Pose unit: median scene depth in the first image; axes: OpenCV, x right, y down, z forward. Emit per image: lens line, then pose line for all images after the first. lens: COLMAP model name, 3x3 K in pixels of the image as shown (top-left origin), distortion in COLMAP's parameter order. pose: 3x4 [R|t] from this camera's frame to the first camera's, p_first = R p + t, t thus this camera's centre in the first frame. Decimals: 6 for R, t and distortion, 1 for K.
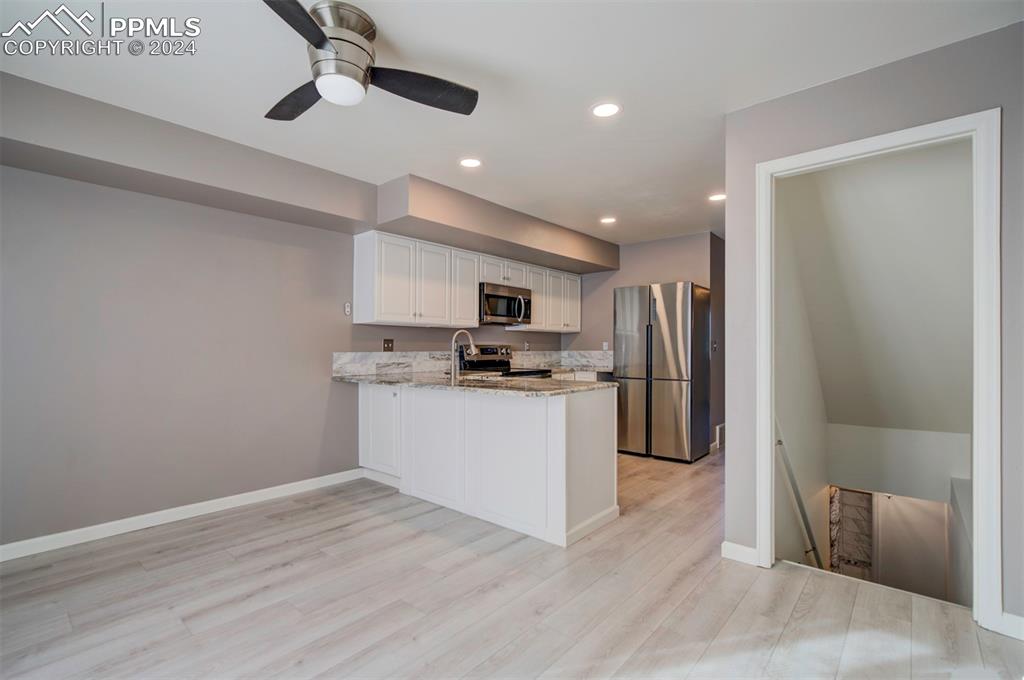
lens RADIAL K [[463.3, 0, 526.6], [0, 463.3, 346.4], [0, 0, 1]] dist [0.002540, 0.000509]
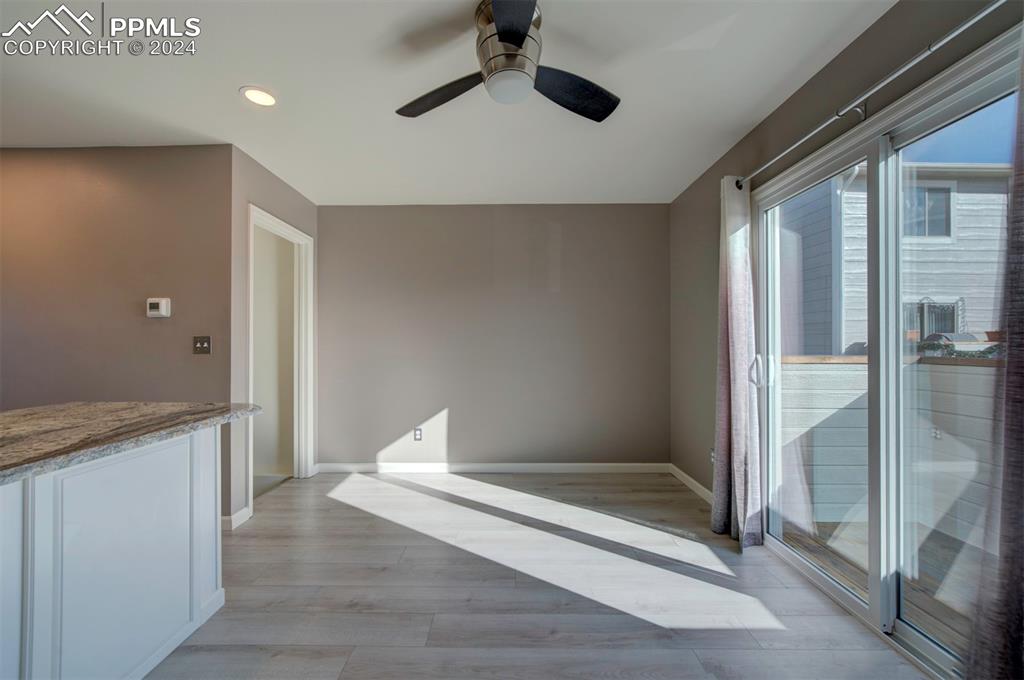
lens RADIAL K [[394.0, 0, 507.5], [0, 394.0, 343.7], [0, 0, 1]] dist [-0.002380, -0.000175]
pose [[-0.637959, 0.010329, 0.770001, -0.463254], [-0.005052, 0.999832, -0.017597, 0.008843], [-0.770054, -0.015117, -0.637800, 0.684586]]
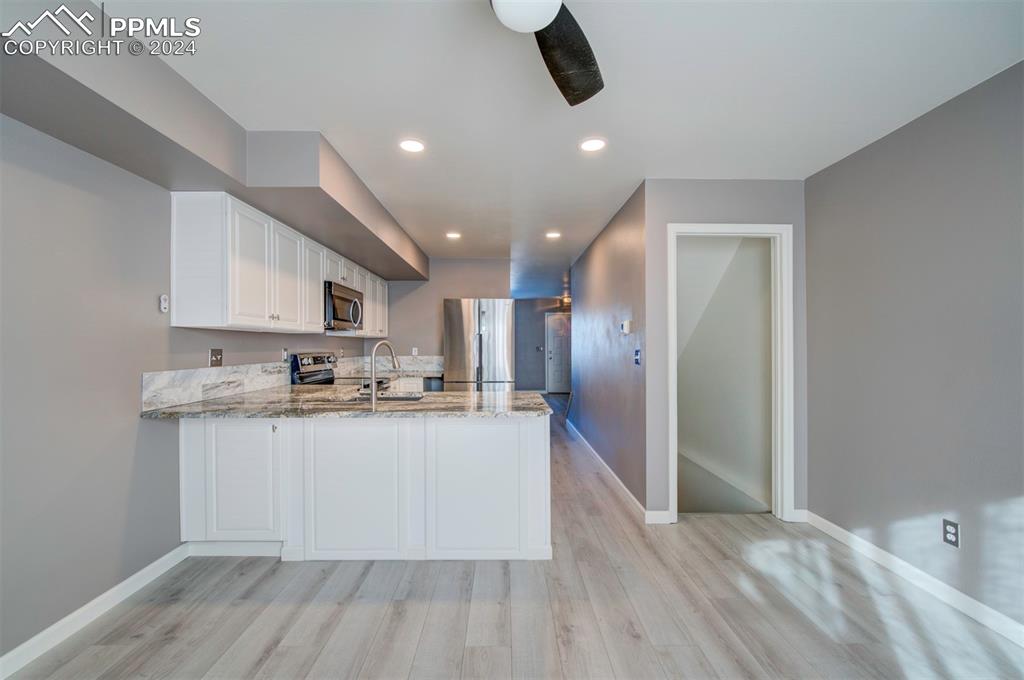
lens RADIAL K [[394.0, 0, 507.5], [0, 394.0, 343.7], [0, 0, 1]] dist [-0.002380, -0.000175]
pose [[0.759794, 0.004281, 0.650150, -0.357690], [-0.003434, 0.999991, -0.002571, -0.023983], [-0.650155, -0.000279, 0.759801, 0.262537]]
